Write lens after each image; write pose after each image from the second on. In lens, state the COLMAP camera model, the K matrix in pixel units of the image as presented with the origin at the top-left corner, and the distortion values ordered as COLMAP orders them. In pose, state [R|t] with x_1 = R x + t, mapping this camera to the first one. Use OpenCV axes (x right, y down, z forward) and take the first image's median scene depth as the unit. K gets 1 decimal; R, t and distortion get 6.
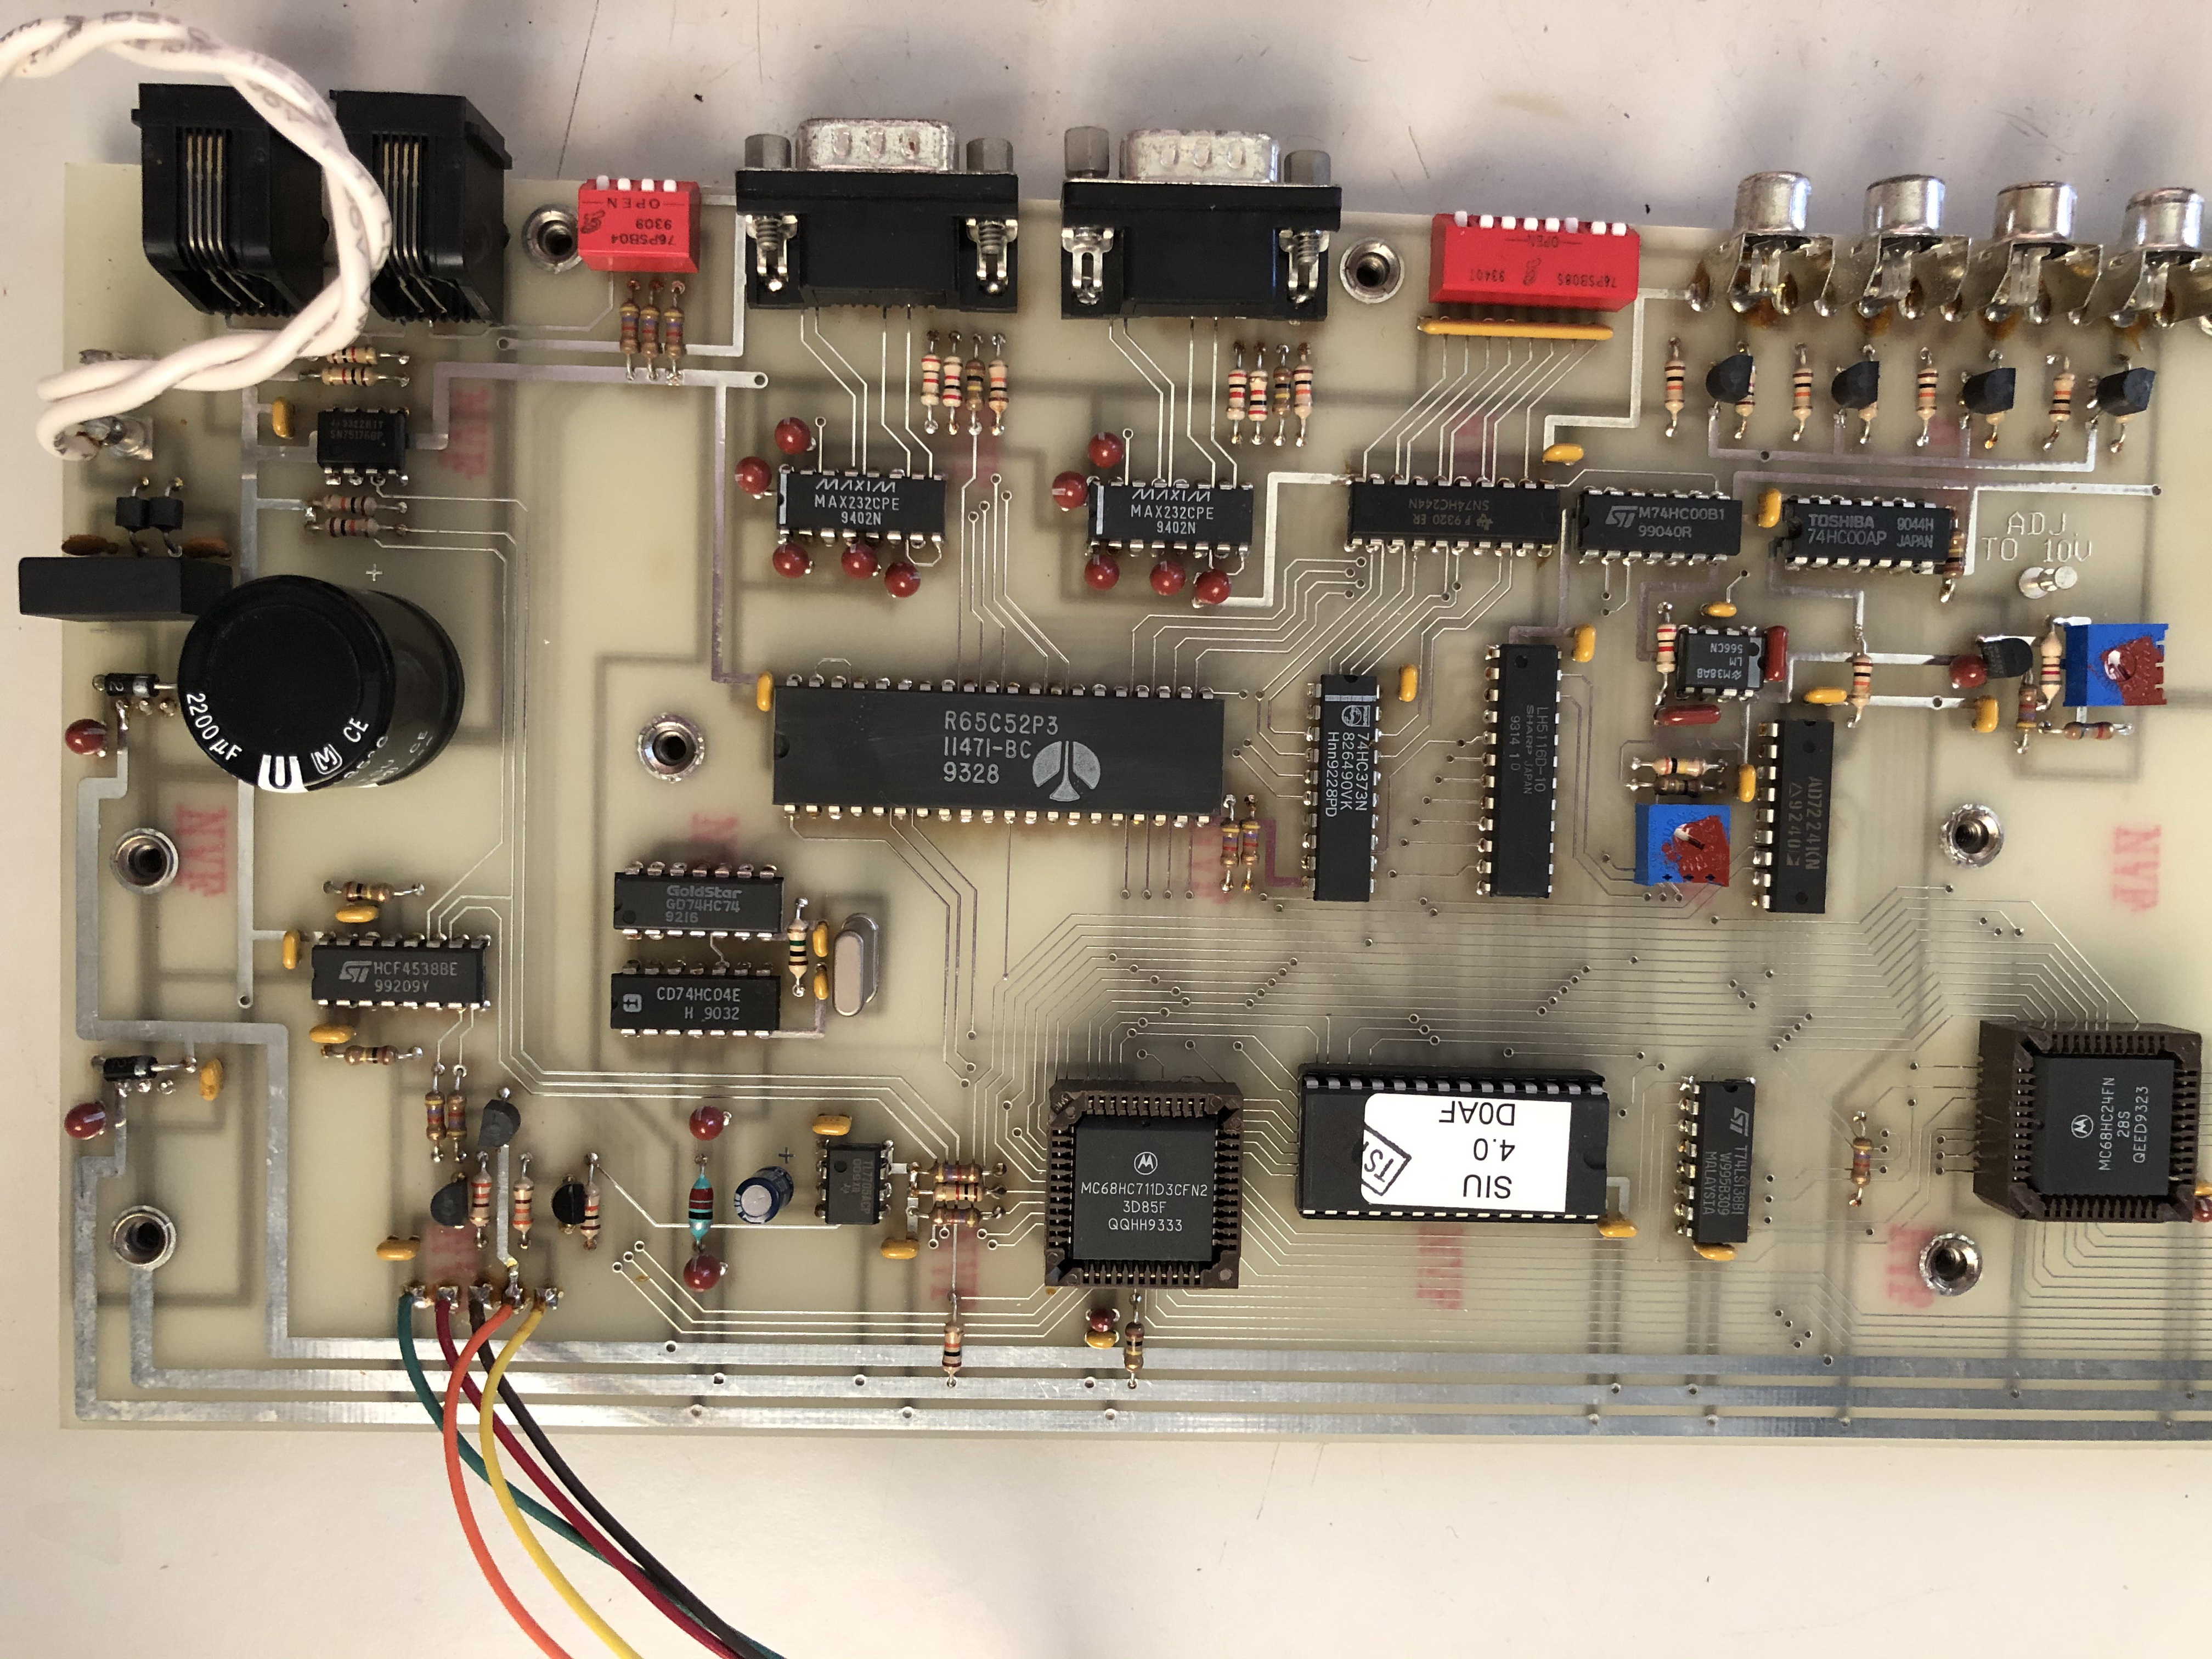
lens RADIAL K [[1805.4, 0, 1106.0], [0, 1805.4, 829.5], [0, 0, 1]] dist [0.011130, 0.006228]
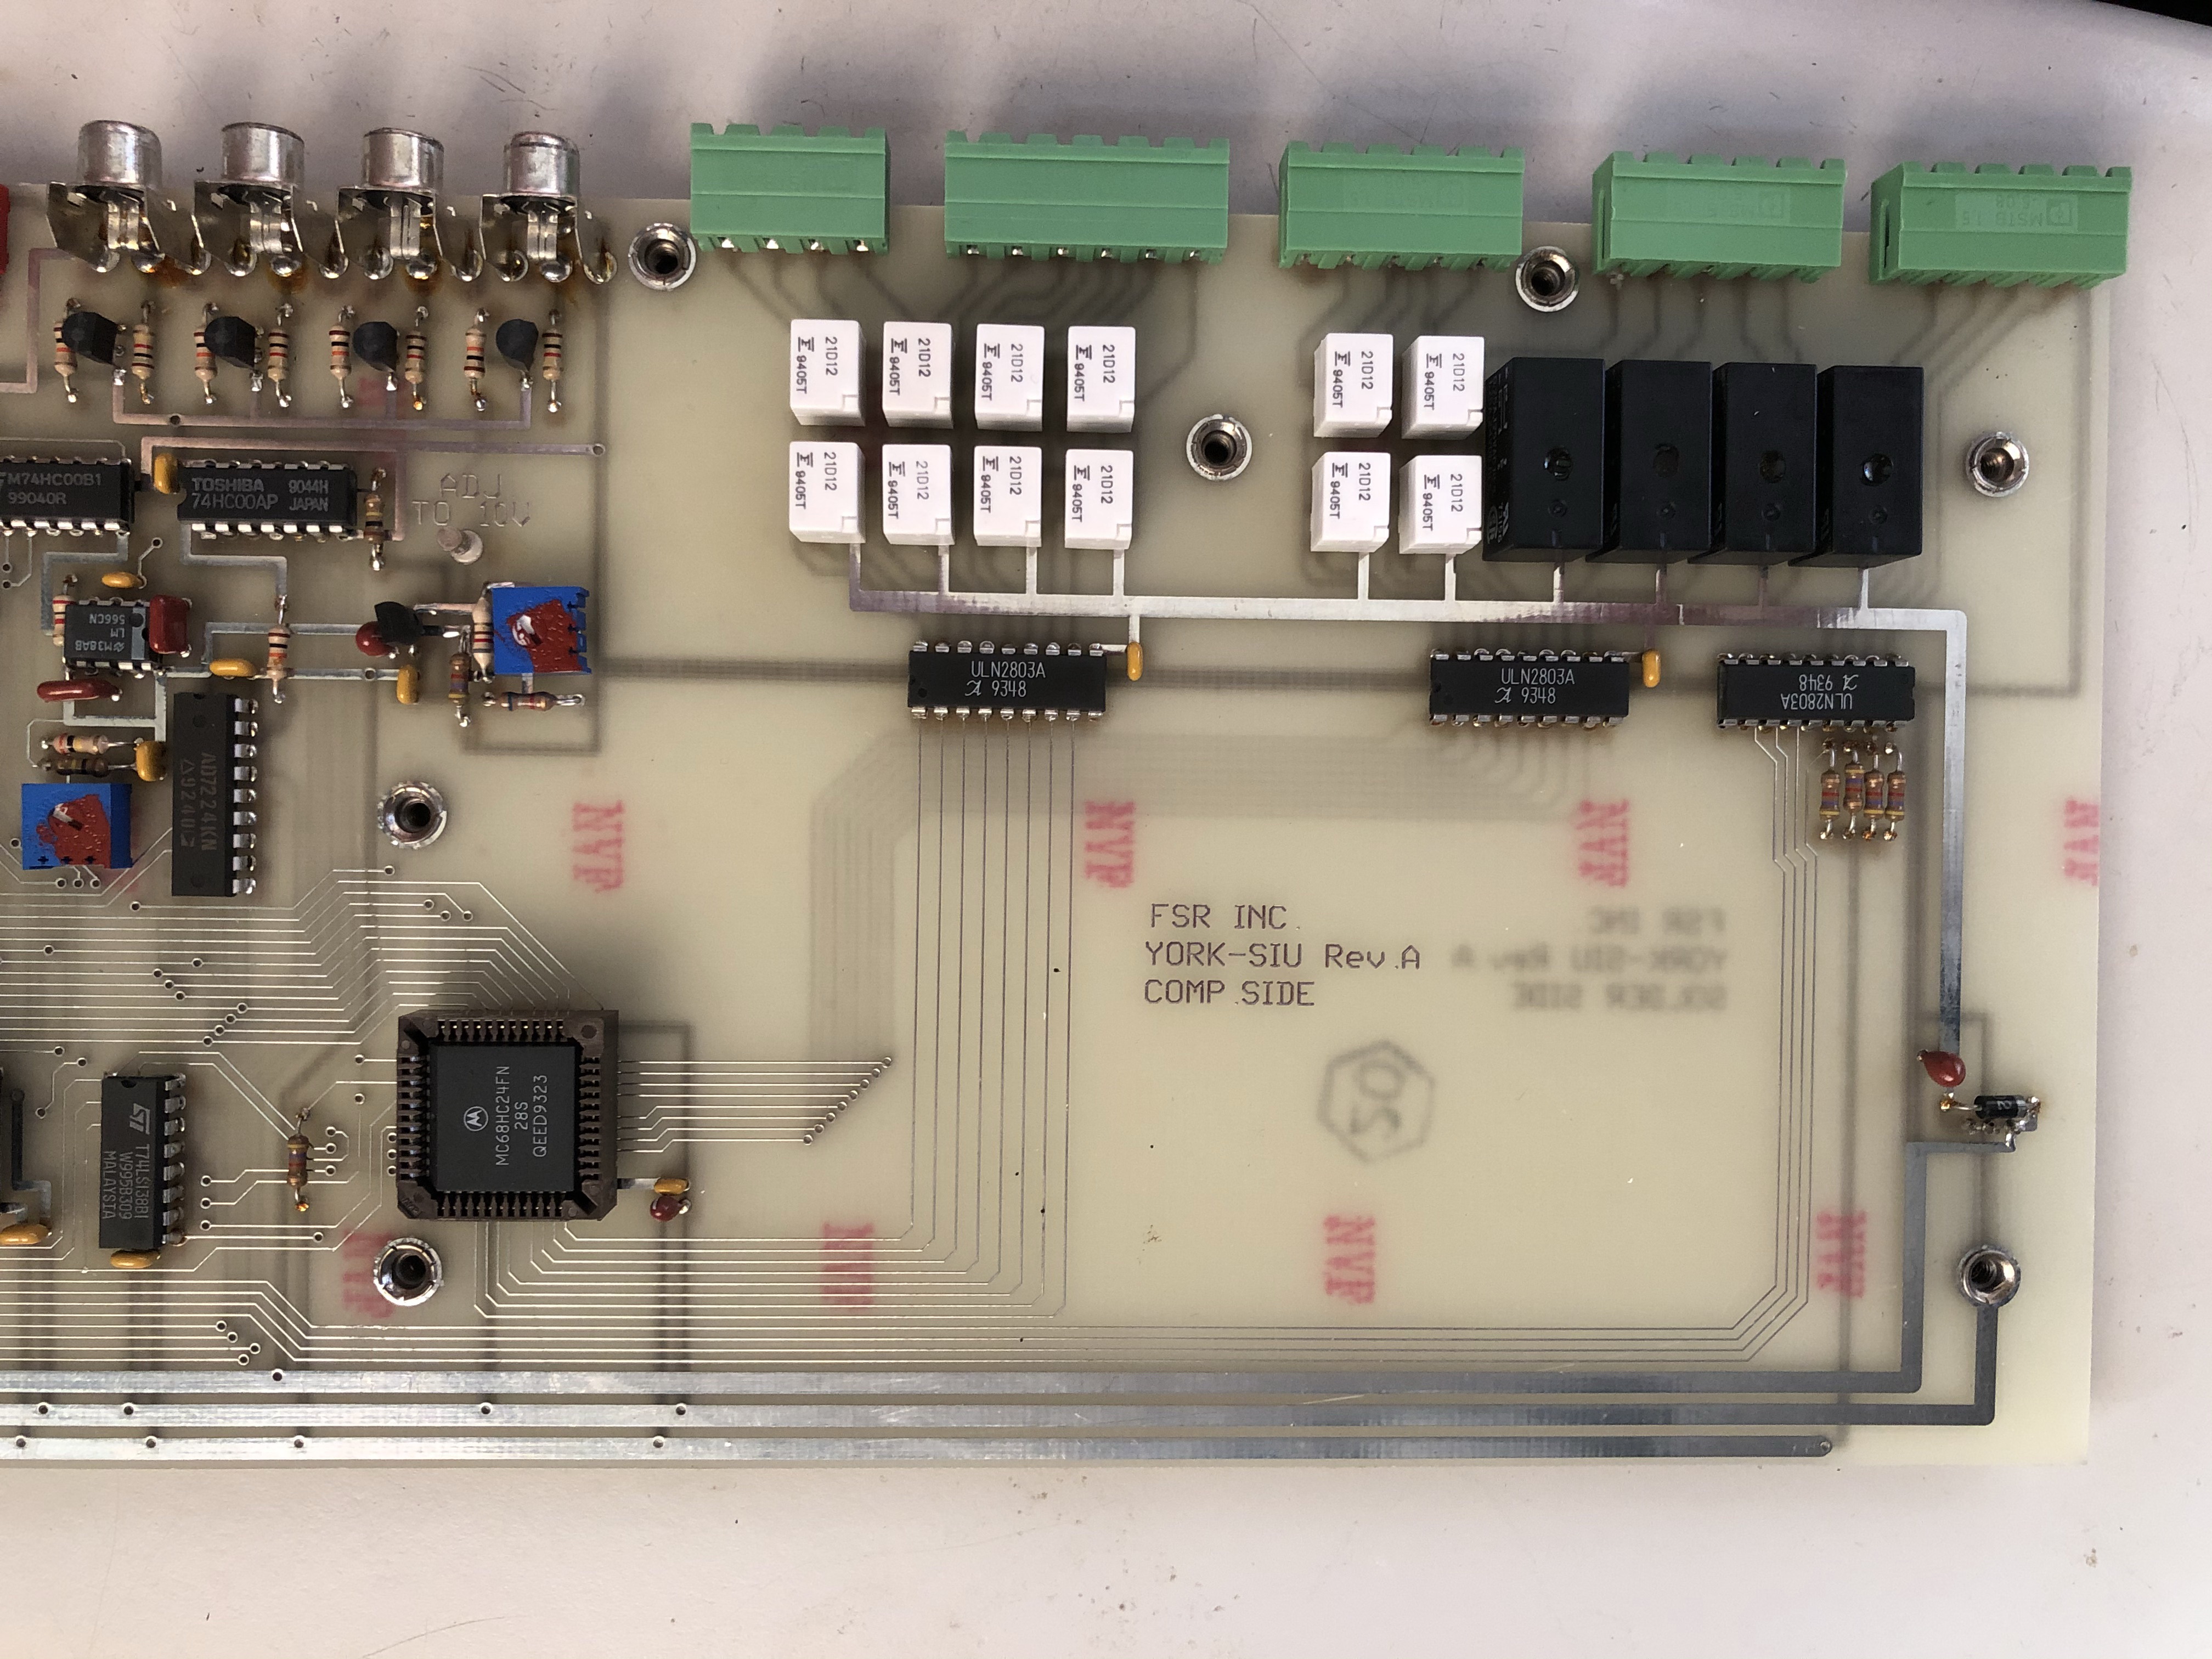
lens RADIAL K [[1813.2, 0, 1106.0], [0, 1813.2, 764.0], [0, 0, 1]] dist [0.001395, 0.003552]
pose [[0.999950, -0.010022, -0.000037, 0.874799], [0.010010, 0.998945, -0.044821, 0.024655], [0.000487, 0.044818, 0.998995, 0.046231]]
